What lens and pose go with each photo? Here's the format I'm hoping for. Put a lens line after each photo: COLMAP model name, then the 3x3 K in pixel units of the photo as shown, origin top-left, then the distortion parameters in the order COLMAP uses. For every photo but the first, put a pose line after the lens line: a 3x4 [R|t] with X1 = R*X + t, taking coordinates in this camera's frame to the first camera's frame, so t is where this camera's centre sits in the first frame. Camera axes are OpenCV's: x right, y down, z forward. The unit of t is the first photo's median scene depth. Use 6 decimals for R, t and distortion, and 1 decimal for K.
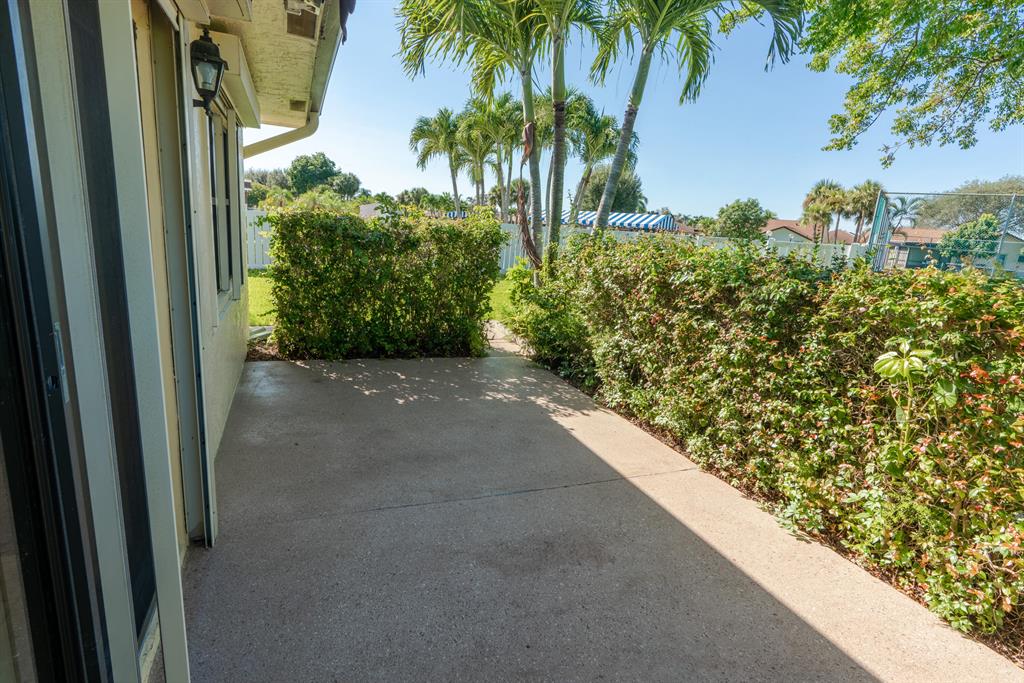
lens RADIAL K [[518.0, 0, 512.0], [0, 518.0, 341.5], [0, 0, 1]] dist [-0.001558, 0.000028]
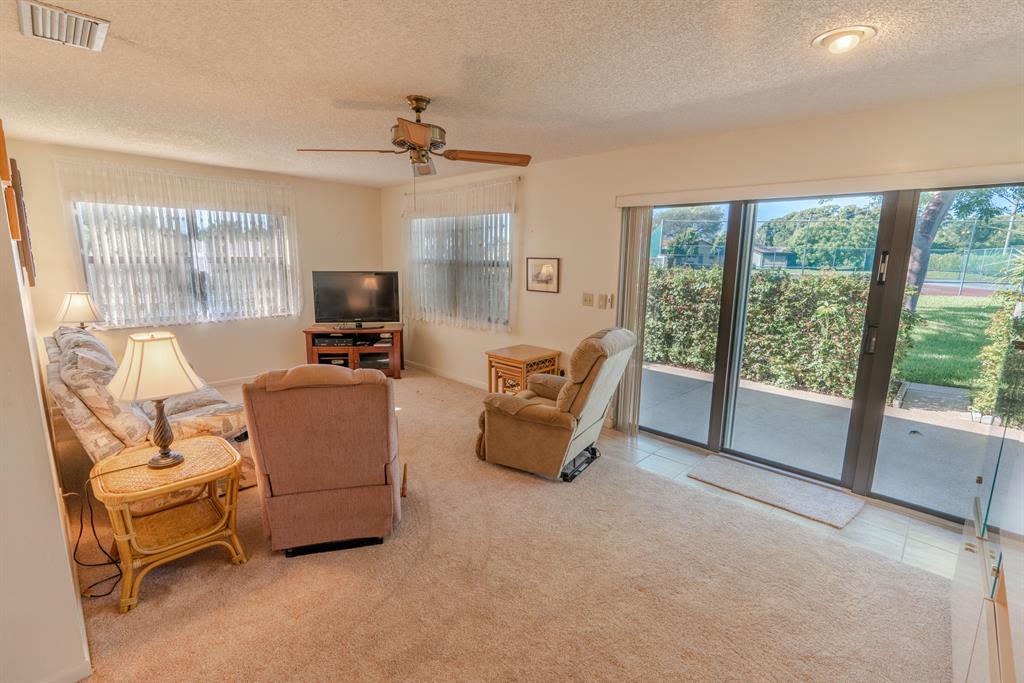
lens RADIAL K [[468.6, 0, 512.0], [0, 468.6, 341.5], [0, 0, 1]] dist [-0.003513, 0.000475]
pose [[0.914812, -0.129083, 0.382696, -1.420413], [0.135932, 0.990675, 0.009217, -0.033899], [-0.380318, 0.043589, 0.923828, -0.525121]]
